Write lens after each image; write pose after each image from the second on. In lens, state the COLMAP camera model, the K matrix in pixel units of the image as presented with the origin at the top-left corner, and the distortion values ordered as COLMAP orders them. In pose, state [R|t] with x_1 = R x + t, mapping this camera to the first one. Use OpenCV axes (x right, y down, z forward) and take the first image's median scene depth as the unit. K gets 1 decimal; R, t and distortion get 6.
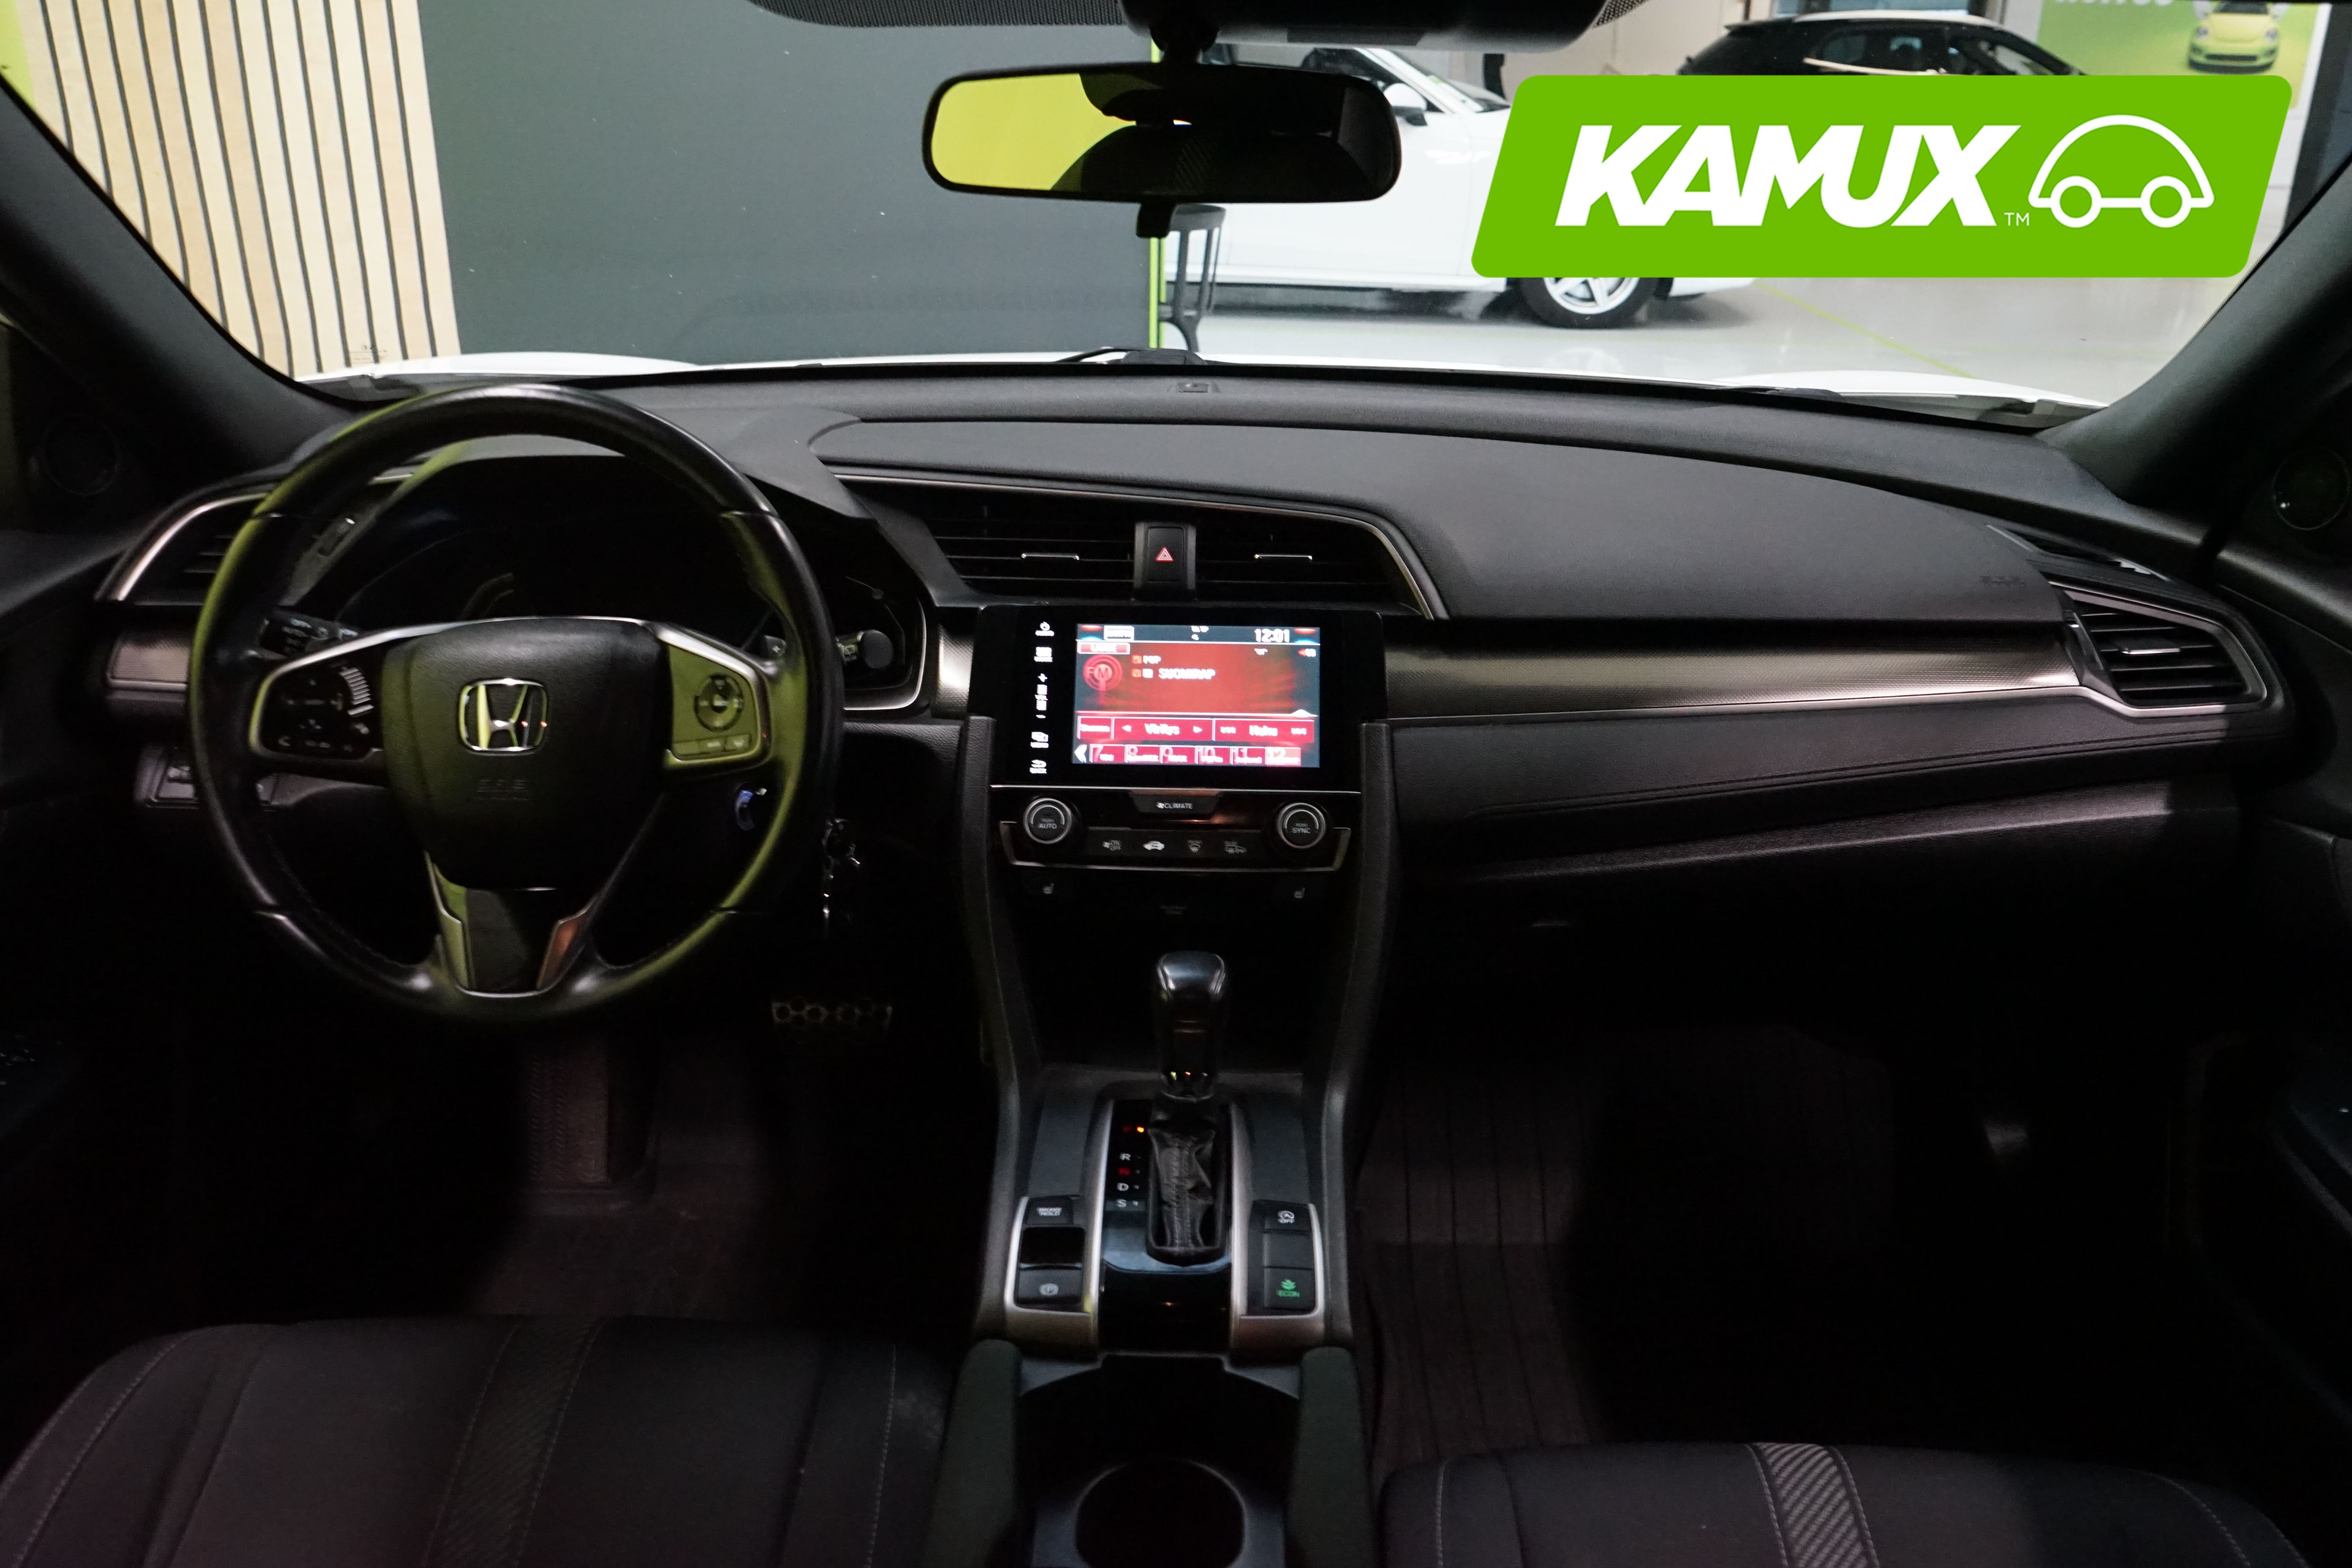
lens RADIAL K [[1858.1, 0, 1176.0], [0, 1858.1, 784.0], [0, 0, 1]] dist [-0.006312, -0.015109]
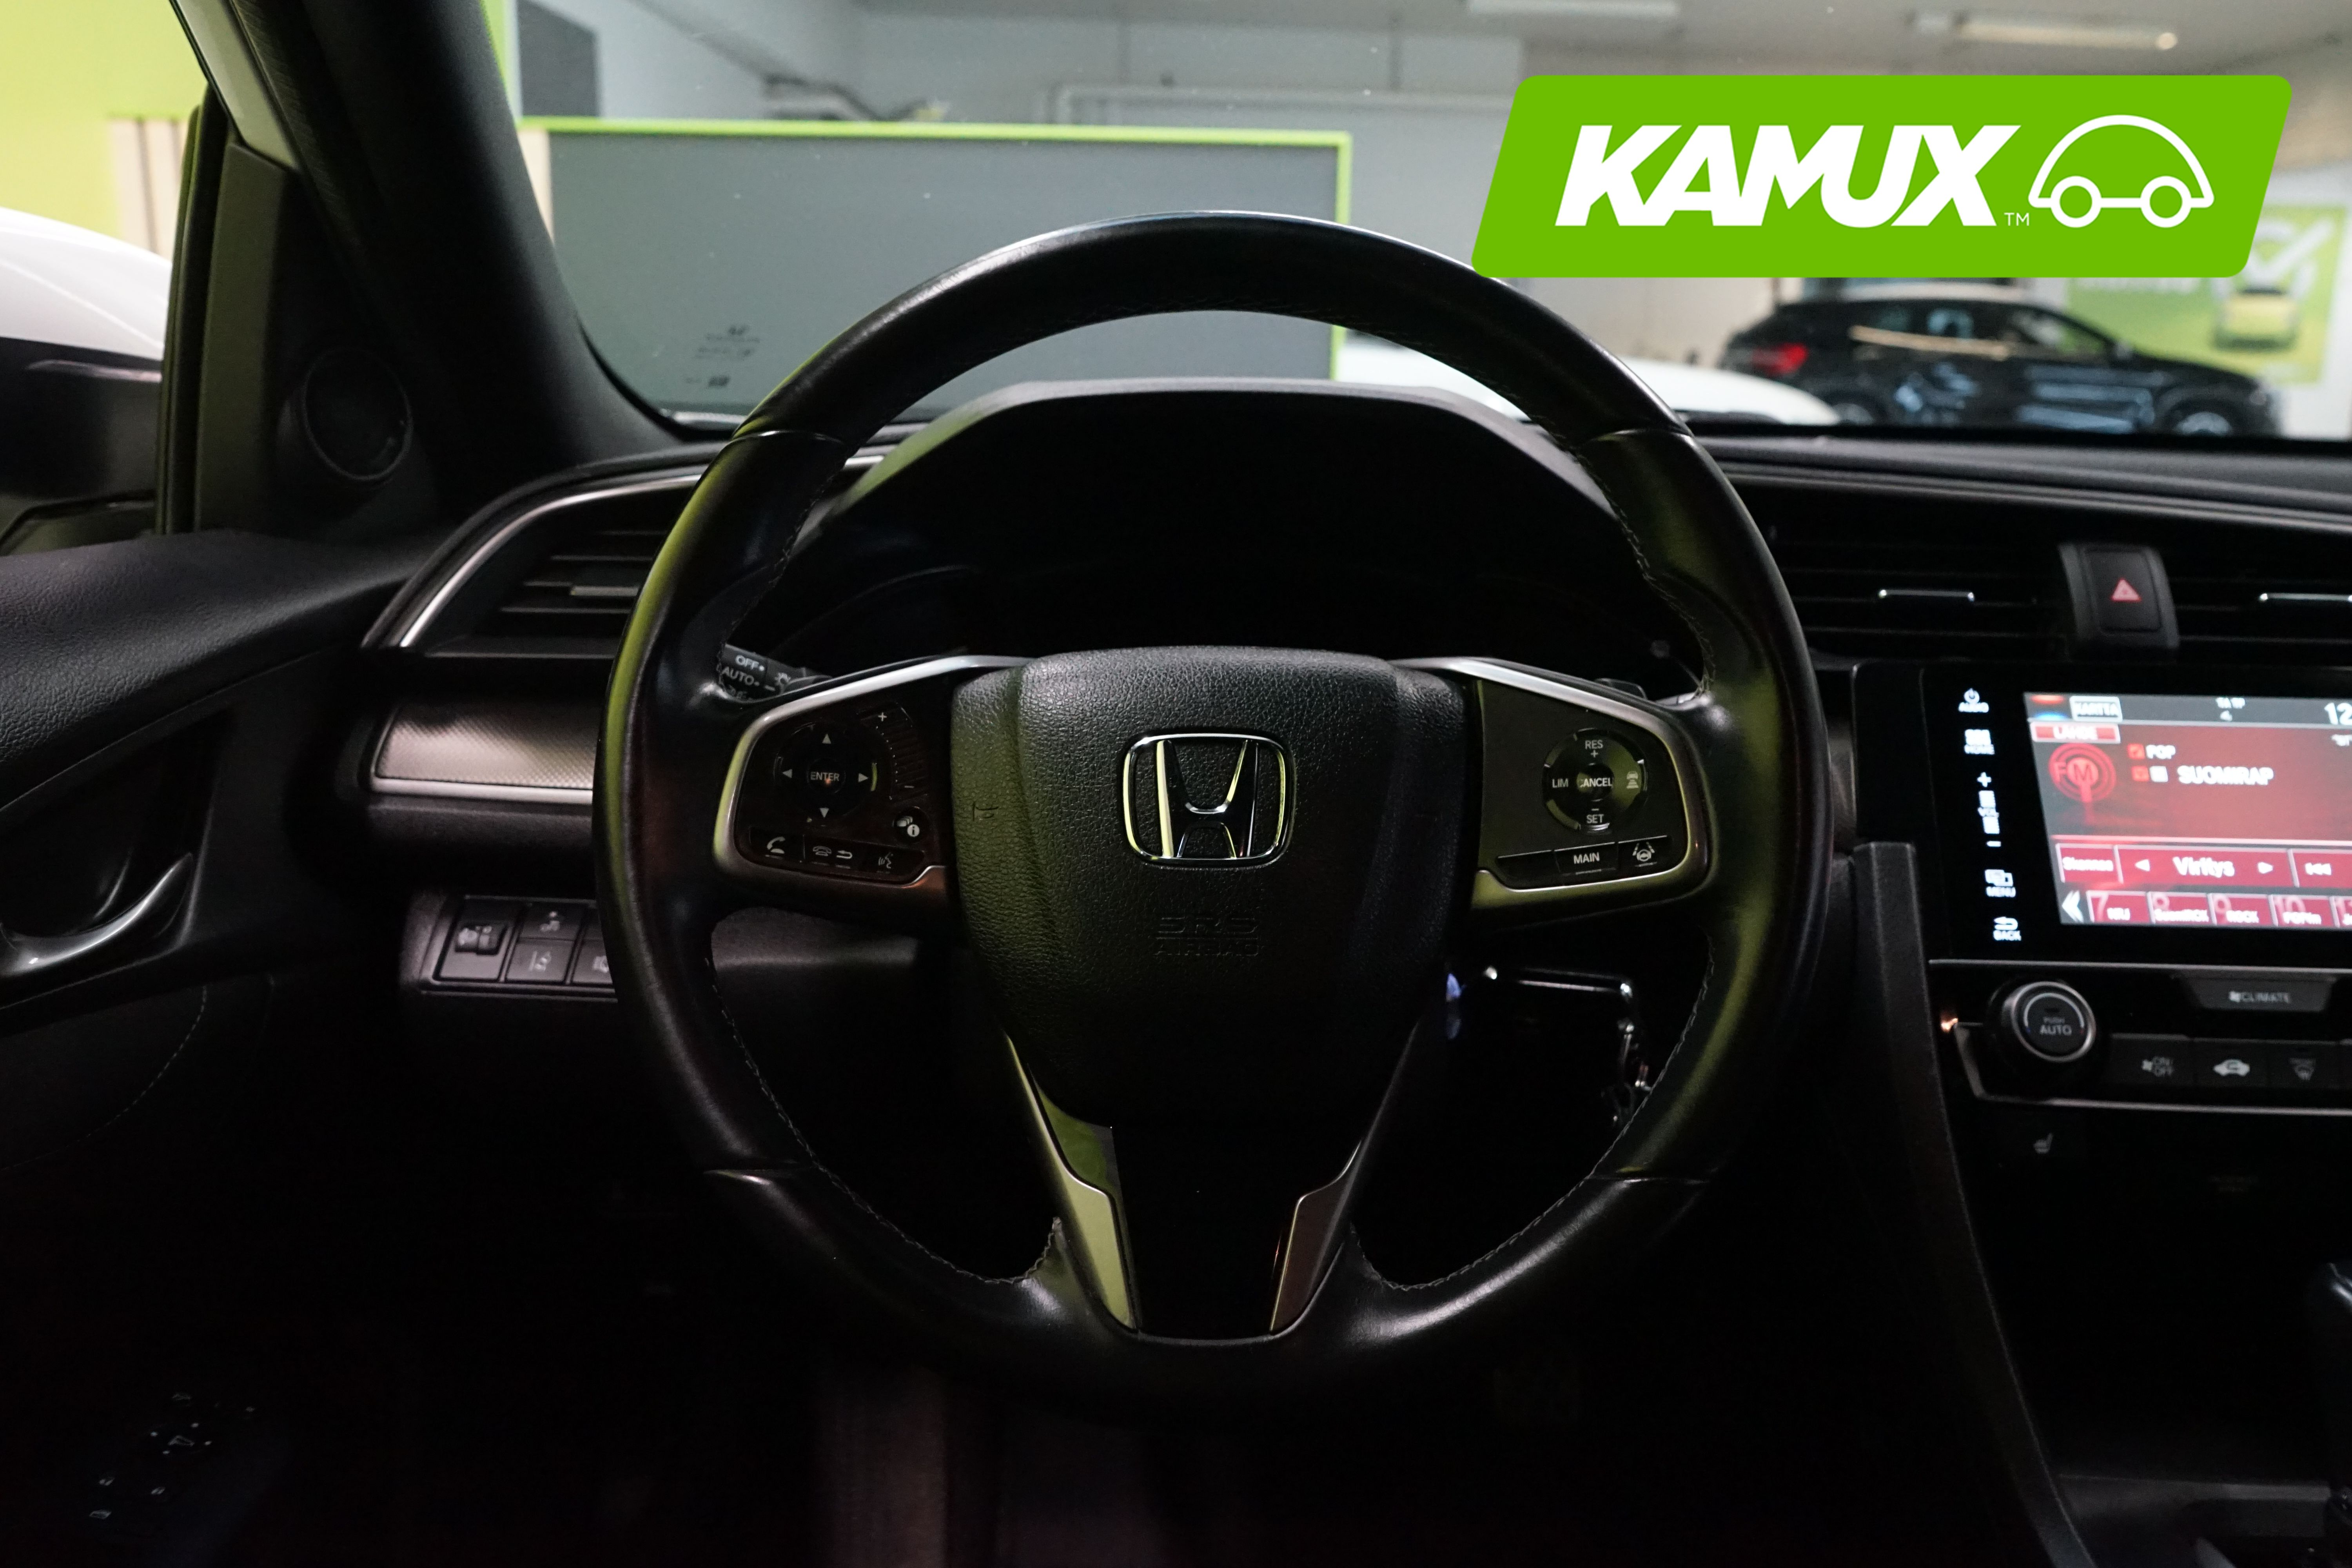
lens RADIAL K [[1858.1, 0, 1176.0], [0, 1858.1, 784.0], [0, 0, 1]] dist [-0.006312, -0.015109]
pose [[0.999960, 0.008398, -0.002921, -0.327555], [-0.008740, 0.988726, -0.149481, 0.034292], [0.001633, 0.149500, 0.988760, 0.422594]]
